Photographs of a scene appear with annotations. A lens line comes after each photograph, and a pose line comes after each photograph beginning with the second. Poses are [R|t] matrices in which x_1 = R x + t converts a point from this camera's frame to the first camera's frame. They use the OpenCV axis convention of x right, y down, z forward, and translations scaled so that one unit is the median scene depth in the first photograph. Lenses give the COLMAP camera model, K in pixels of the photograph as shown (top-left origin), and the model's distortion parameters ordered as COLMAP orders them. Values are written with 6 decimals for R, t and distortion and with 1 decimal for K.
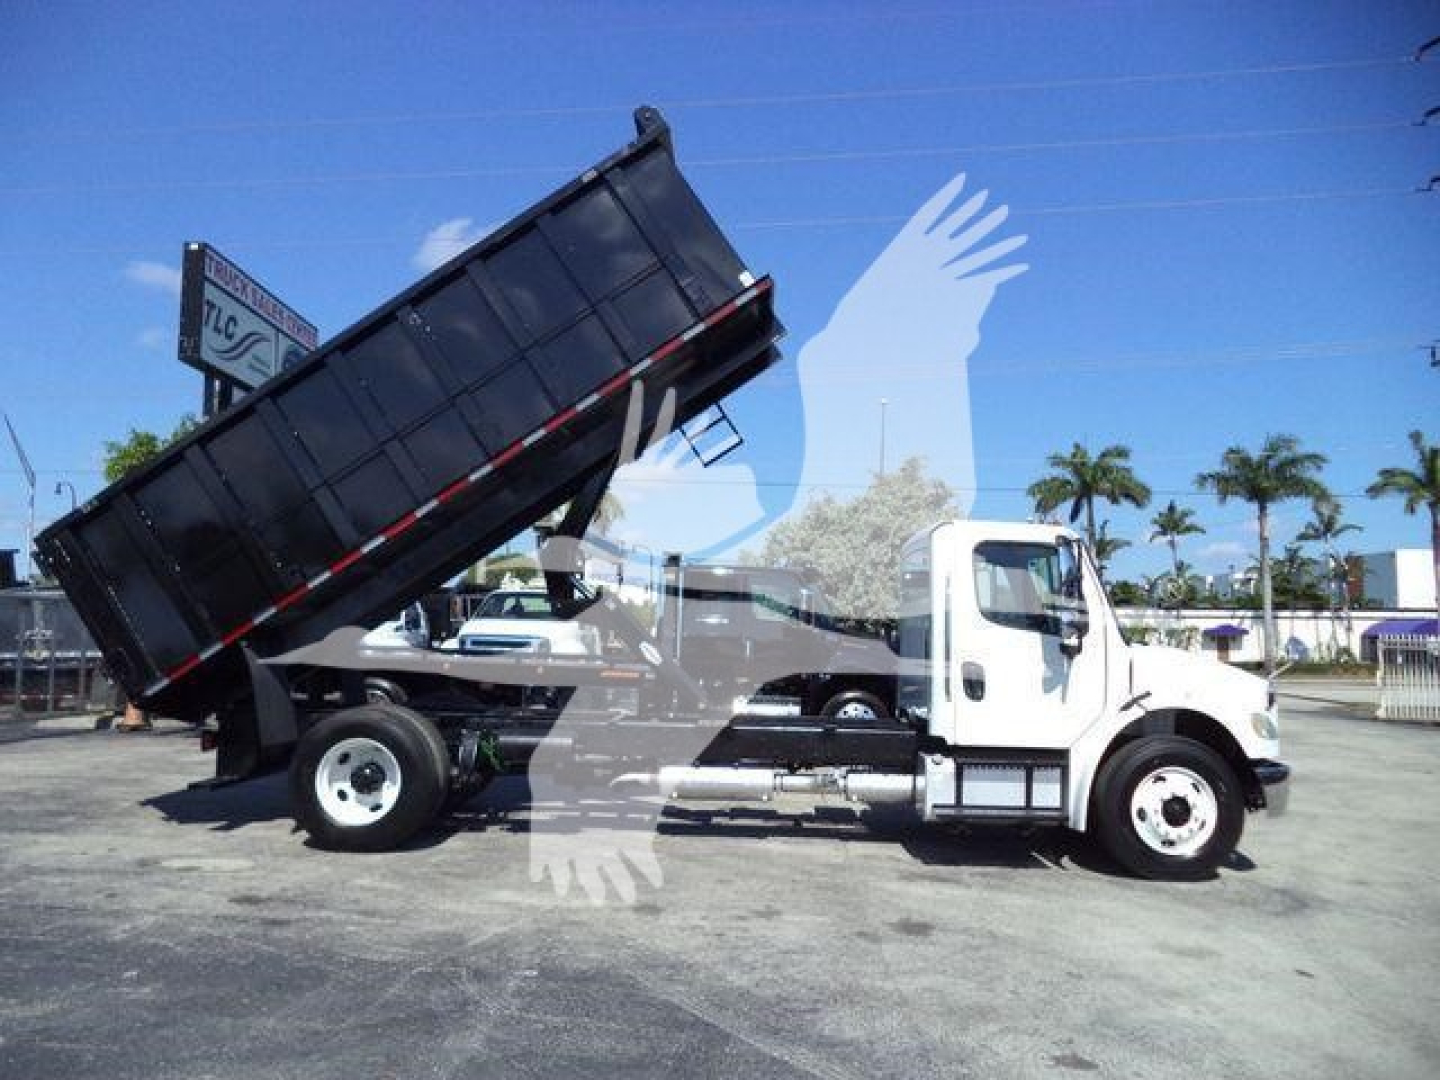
lens RADIAL K [[1192.8, 0, 715.2], [0, 1192.8, 530.3], [0, 0, 1]] dist [-0.025063, -0.007758]
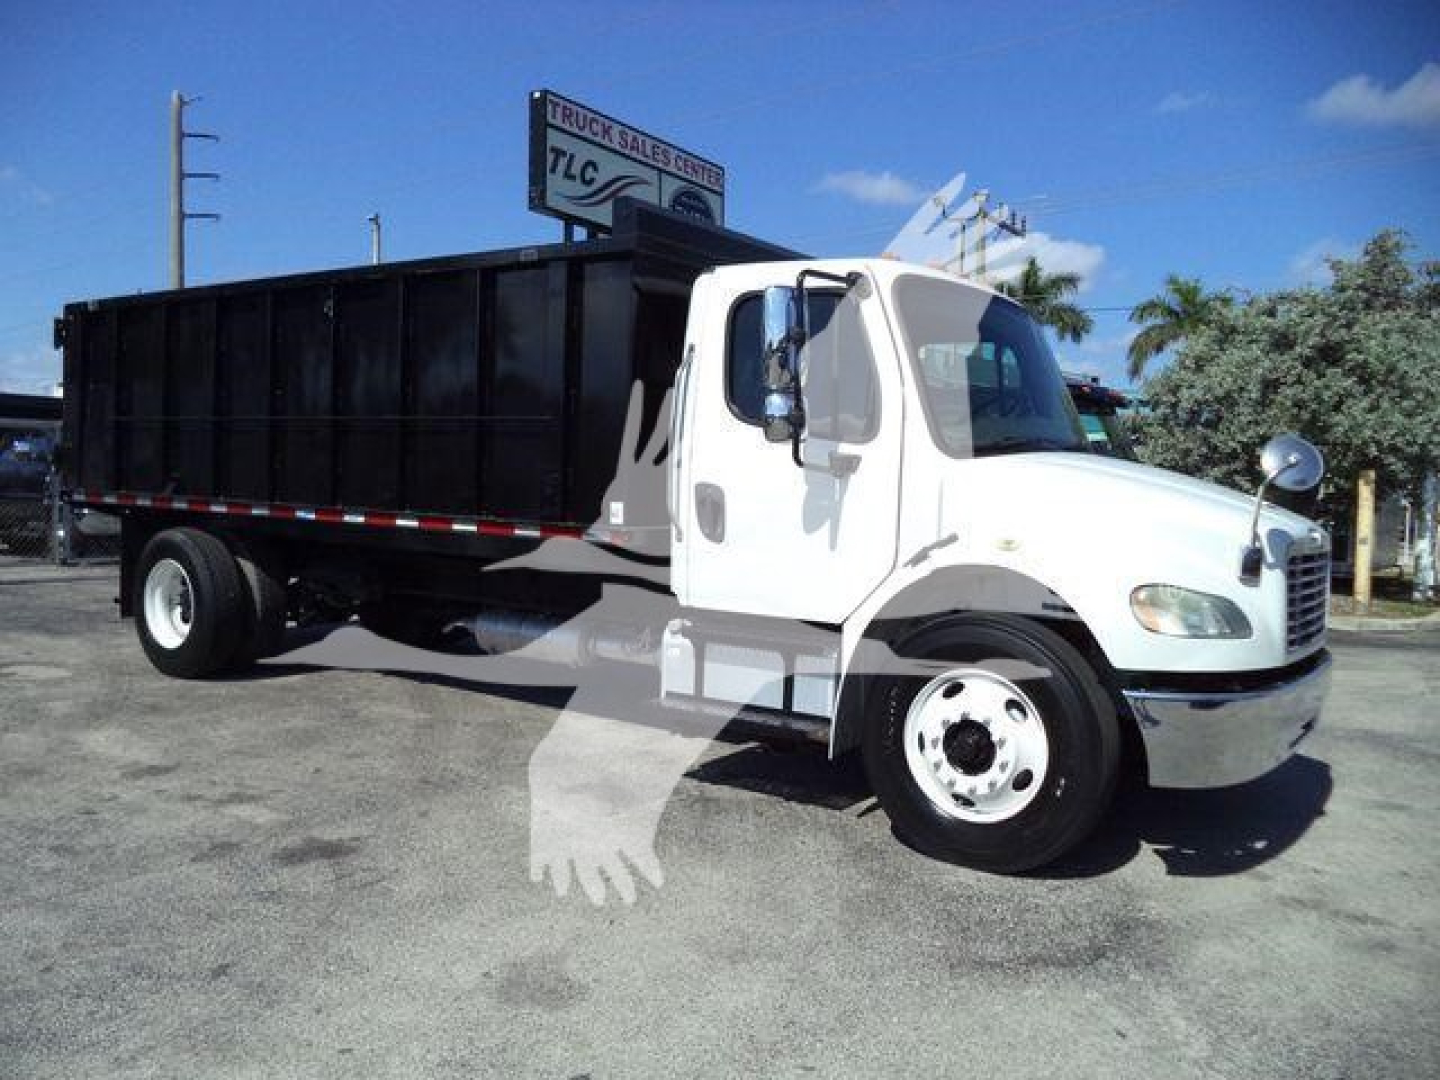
lens RADIAL K [[1192.8, 0, 715.2], [0, 1192.8, 530.3], [0, 0, 1]] dist [-0.025063, -0.007758]
pose [[0.829879, 0.028043, -0.557238, 0.323284], [0.034773, 0.994195, 0.101819, 0.039824], [0.556859, -0.103874, 0.824087, 0.259365]]
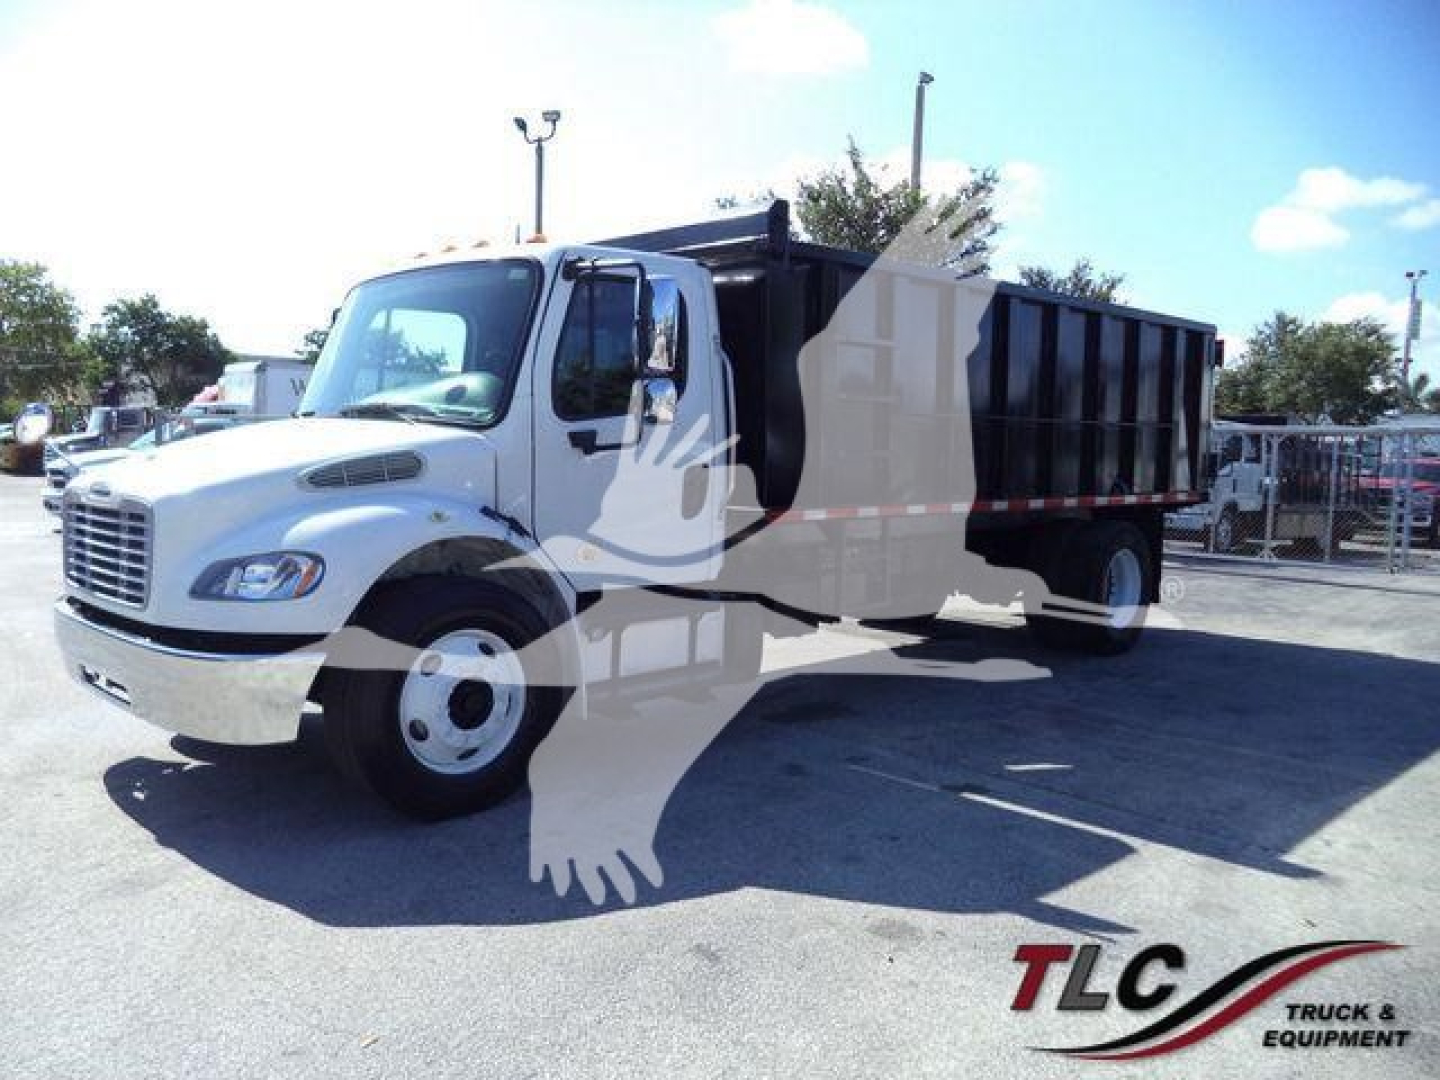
lens RADIAL K [[1190.9, 0, 716.0], [0, 1190.9, 539.2], [0, 0, 1]] dist [-0.016860, 0.007751]
pose [[-0.721119, 0.022099, -0.692459, 0.382551], [0.029510, 0.999564, 0.001169, 0.098730], [0.692182, -0.019591, -0.721457, 0.979921]]
